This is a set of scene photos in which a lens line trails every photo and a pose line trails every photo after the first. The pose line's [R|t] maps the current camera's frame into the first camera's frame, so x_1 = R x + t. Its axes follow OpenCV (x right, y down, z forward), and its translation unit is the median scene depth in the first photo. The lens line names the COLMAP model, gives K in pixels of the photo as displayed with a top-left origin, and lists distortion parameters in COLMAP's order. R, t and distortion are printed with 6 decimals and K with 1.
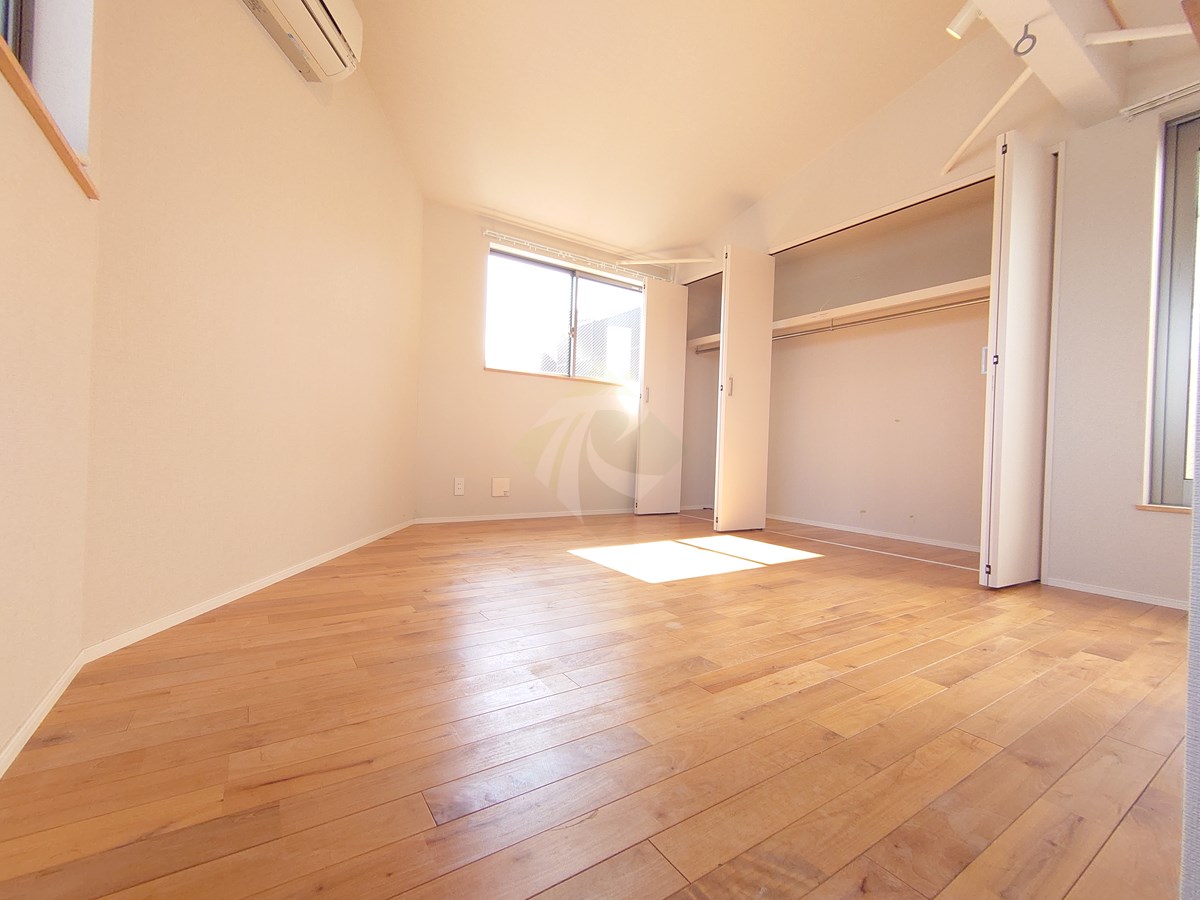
lens RADIAL K [[519.8, 0, 600.0], [0, 519.8, 450.0], [0, 0, 1]] dist [0.014118, -0.015584]
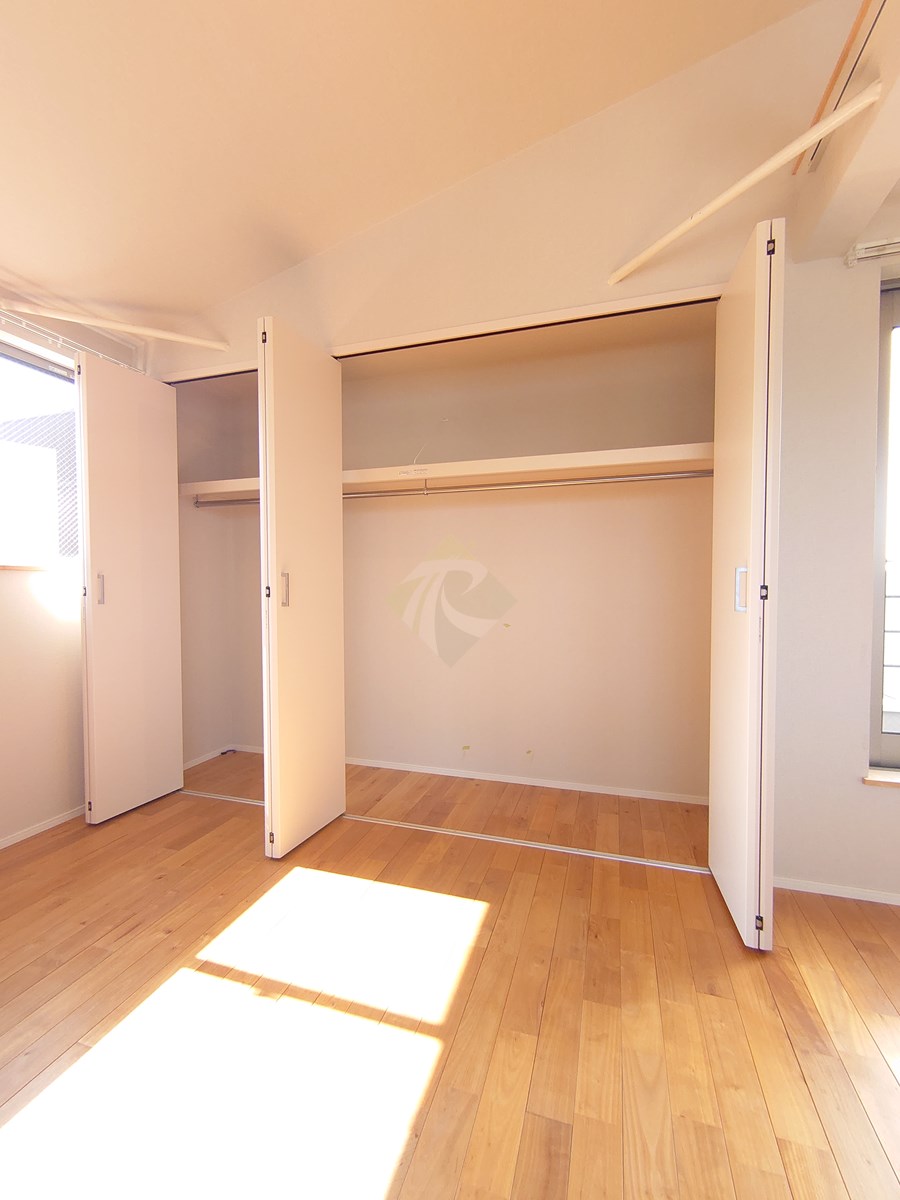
lens RADIAL K [[519.8, 0, 451.8], [0, 519.8, 602.4], [0, 0, 1]] dist [0.014118, -0.015584]
pose [[0.781696, -0.059255, 0.620838, 0.044036], [0.034049, 0.998046, 0.052387, -0.112985], [-0.622729, -0.019811, 0.782187, 0.407609]]
